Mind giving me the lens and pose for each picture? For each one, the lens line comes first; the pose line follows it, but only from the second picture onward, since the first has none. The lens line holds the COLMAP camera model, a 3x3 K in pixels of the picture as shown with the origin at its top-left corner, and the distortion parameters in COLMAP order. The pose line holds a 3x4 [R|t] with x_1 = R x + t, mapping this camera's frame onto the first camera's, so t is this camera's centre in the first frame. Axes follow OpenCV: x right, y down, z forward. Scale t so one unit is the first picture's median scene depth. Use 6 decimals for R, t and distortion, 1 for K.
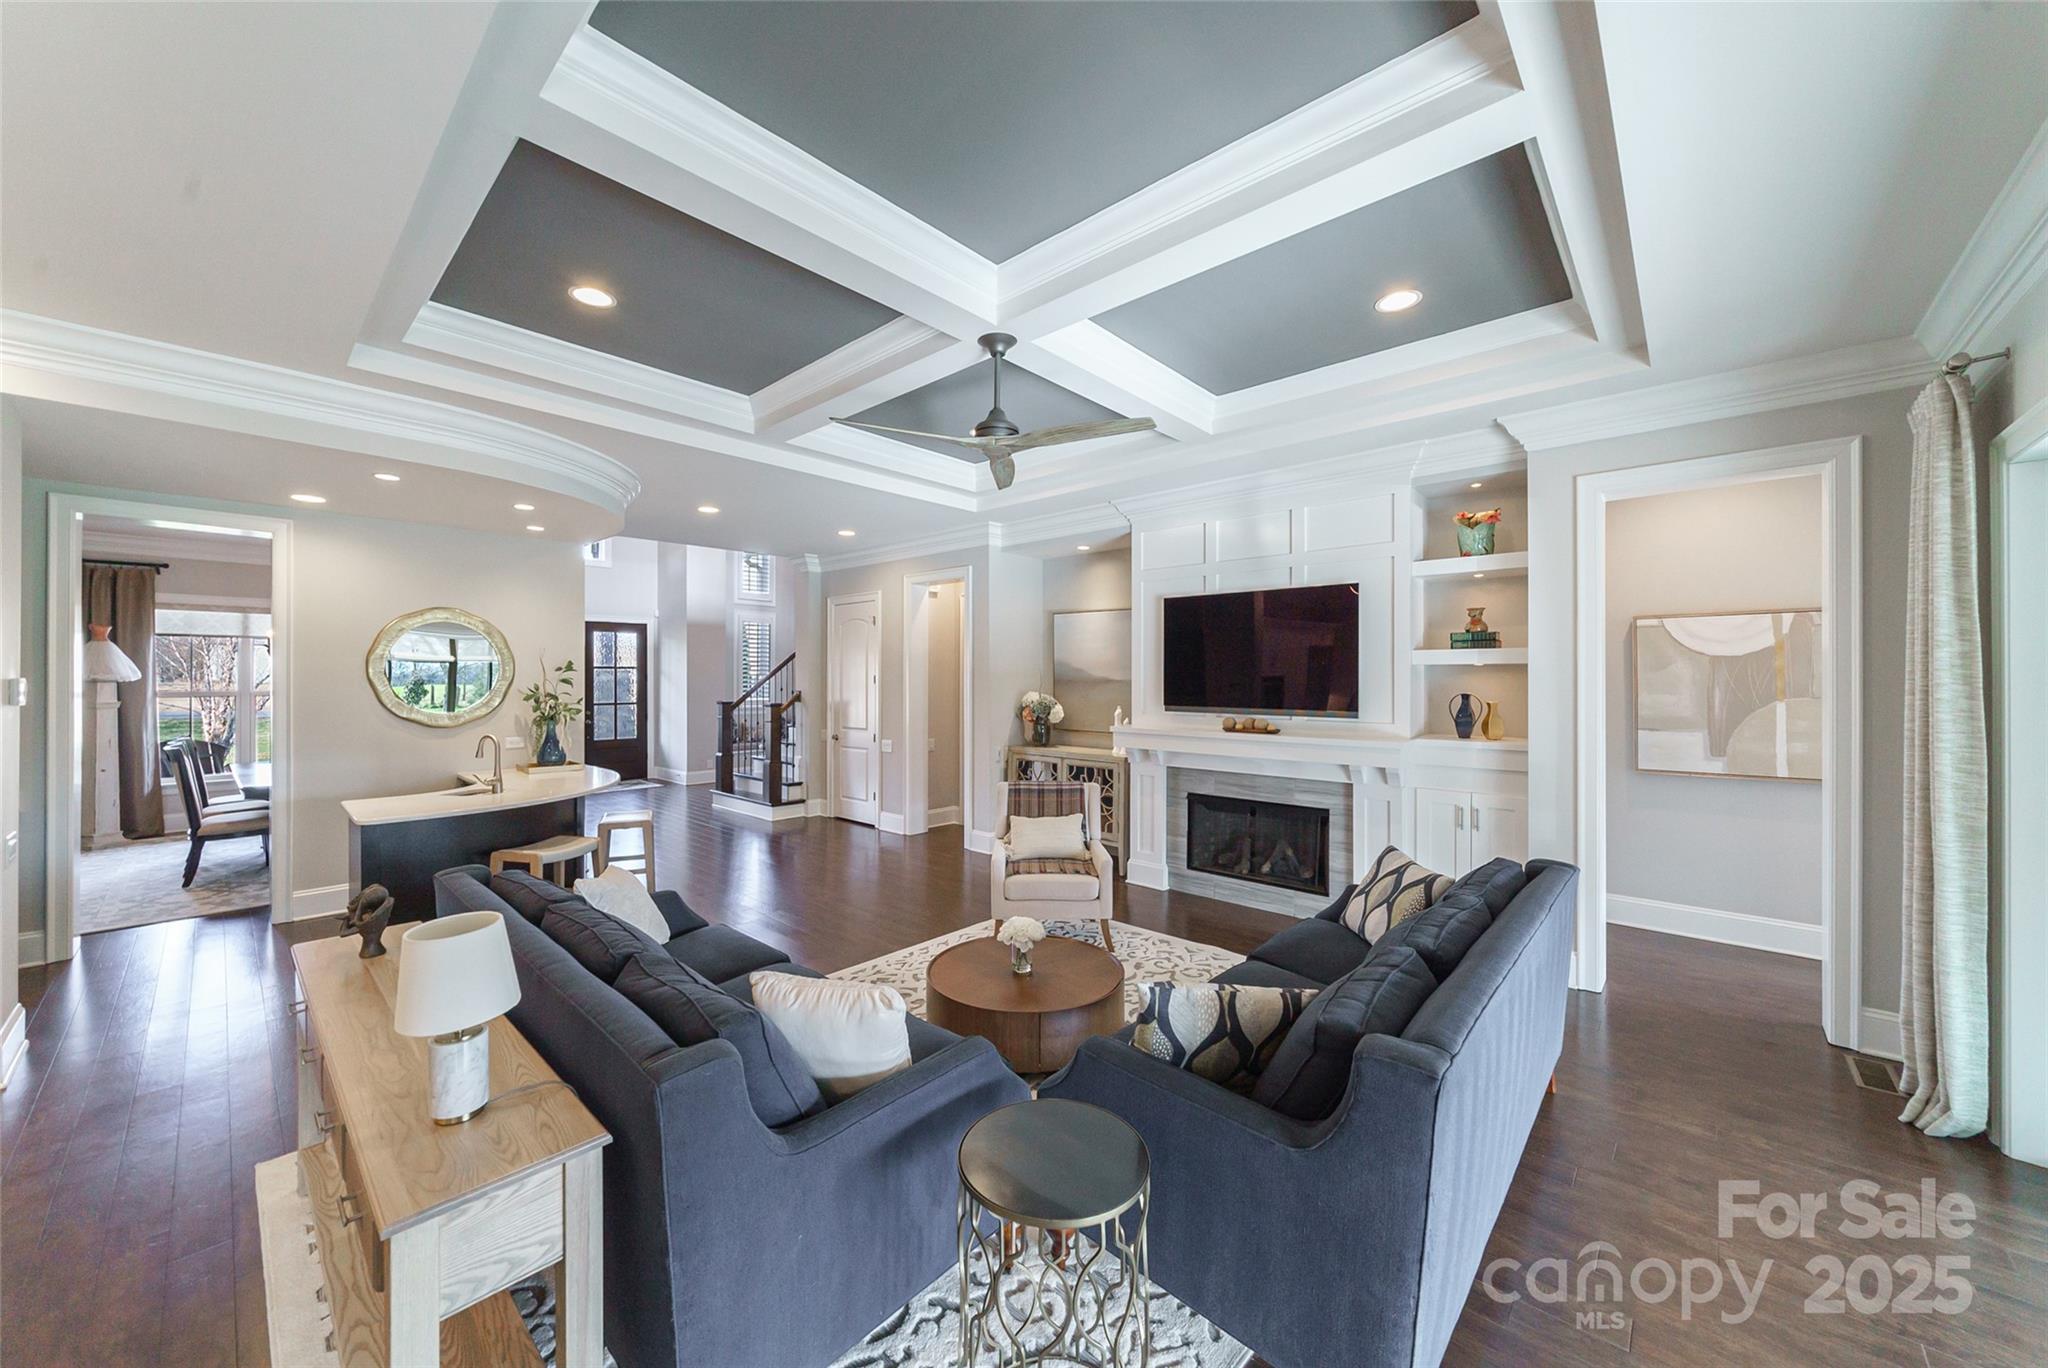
lens RADIAL K [[734.3, 0, 1001.7], [0, 734.3, 686.2], [0, 0, 1]] dist [-0.019570, 0.000928]
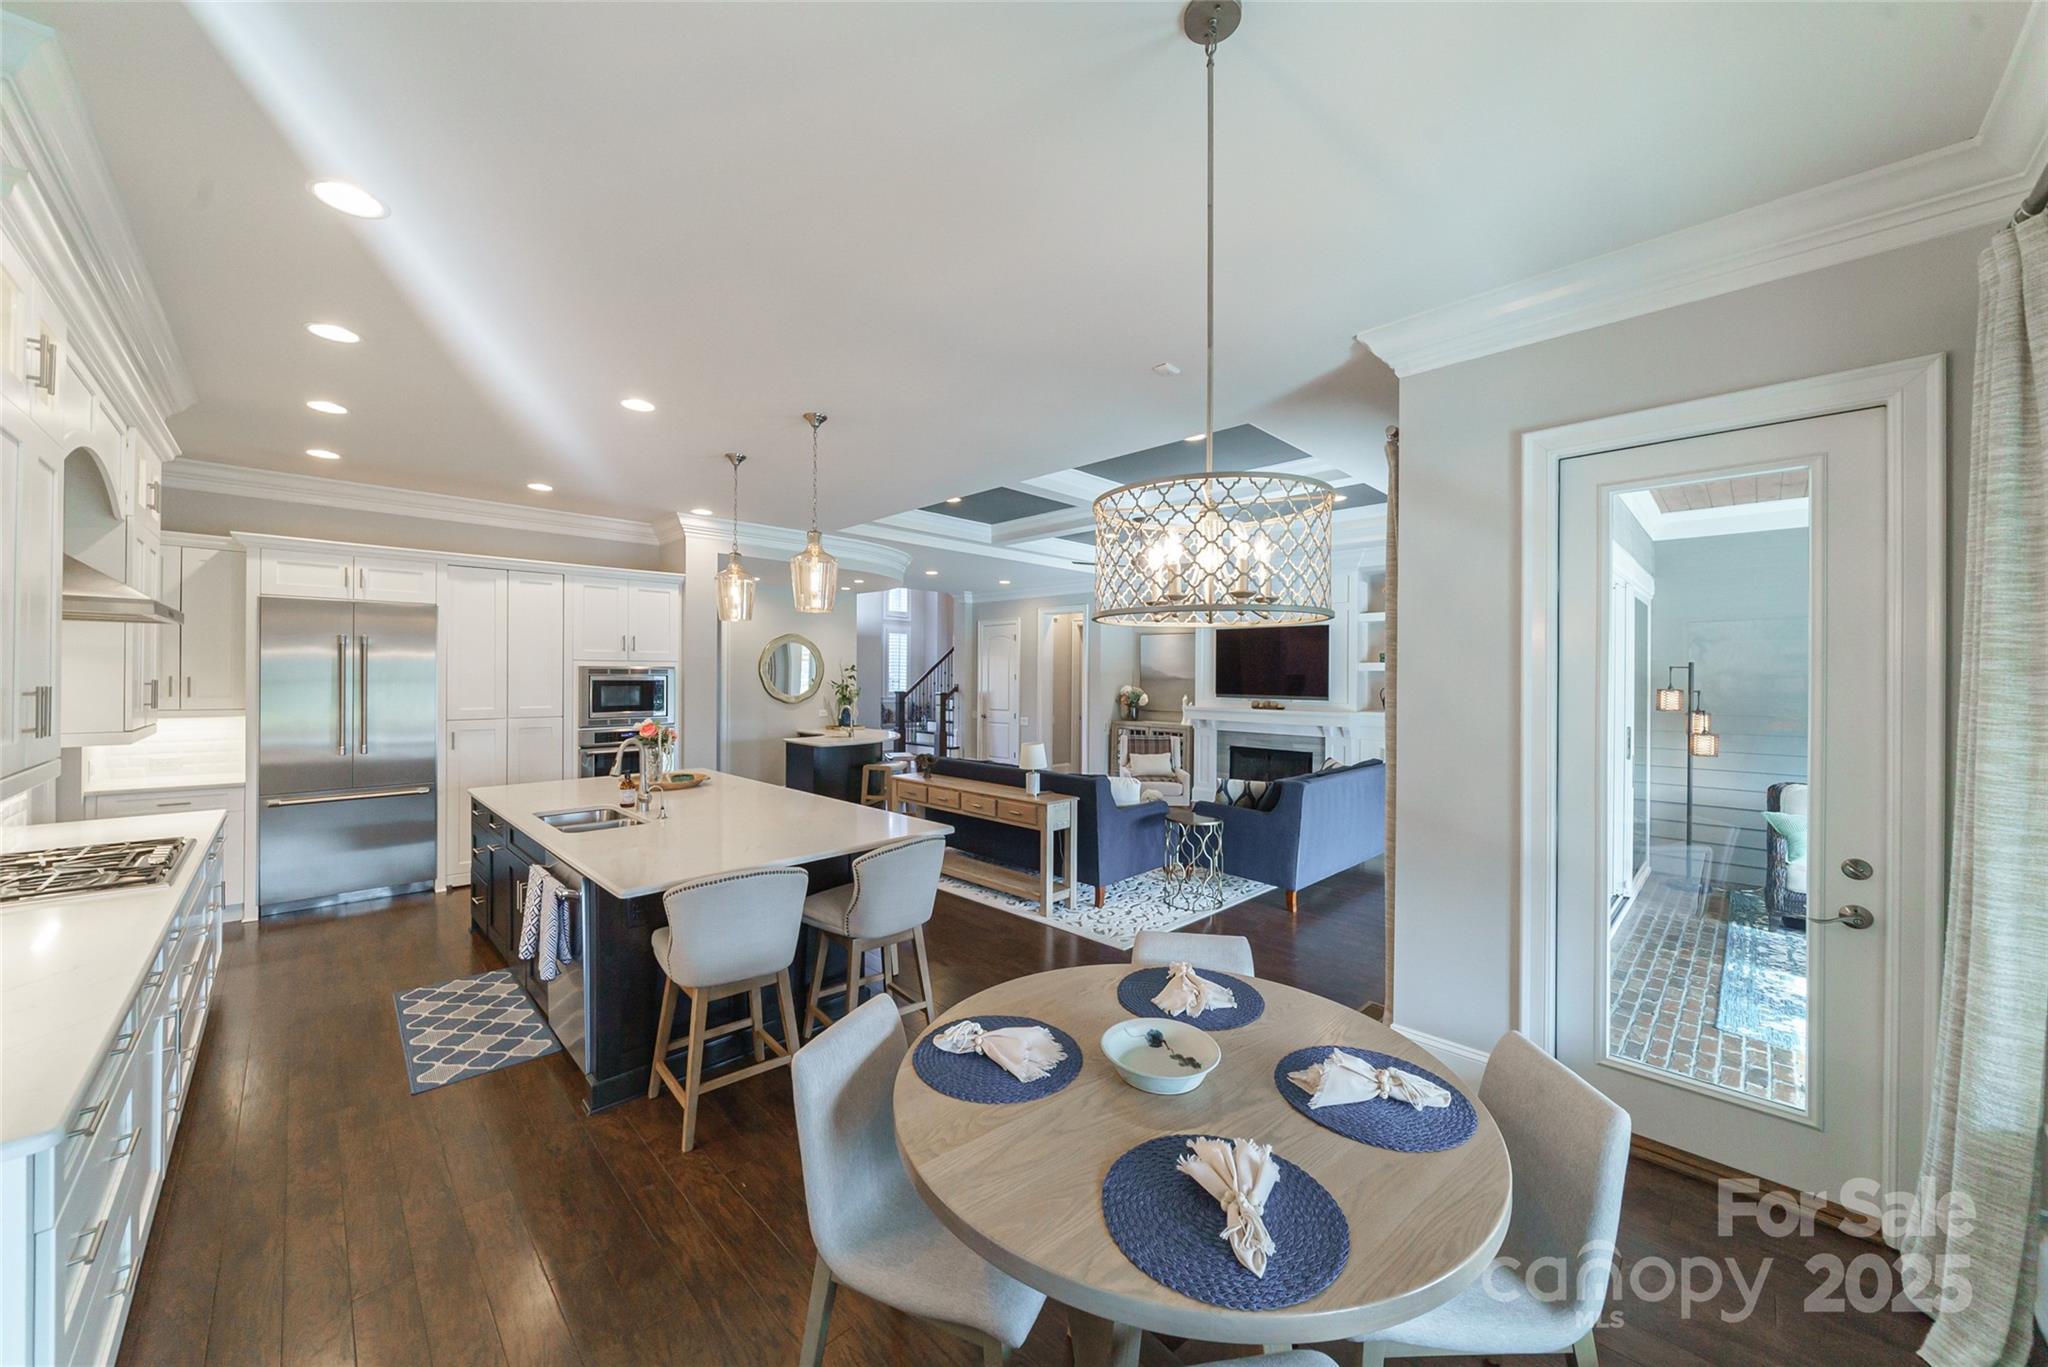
lens RADIAL K [[734.3, 0, 975.7], [0, 734.3, 691.7], [0, 0, 1]] dist [-0.019570, 0.000928]
pose [[0.997153, 0.006228, -0.075146, -0.184601], [-0.005317, 0.999910, 0.012322, 0.003240], [0.075216, -0.011888, 0.997096, -0.657164]]
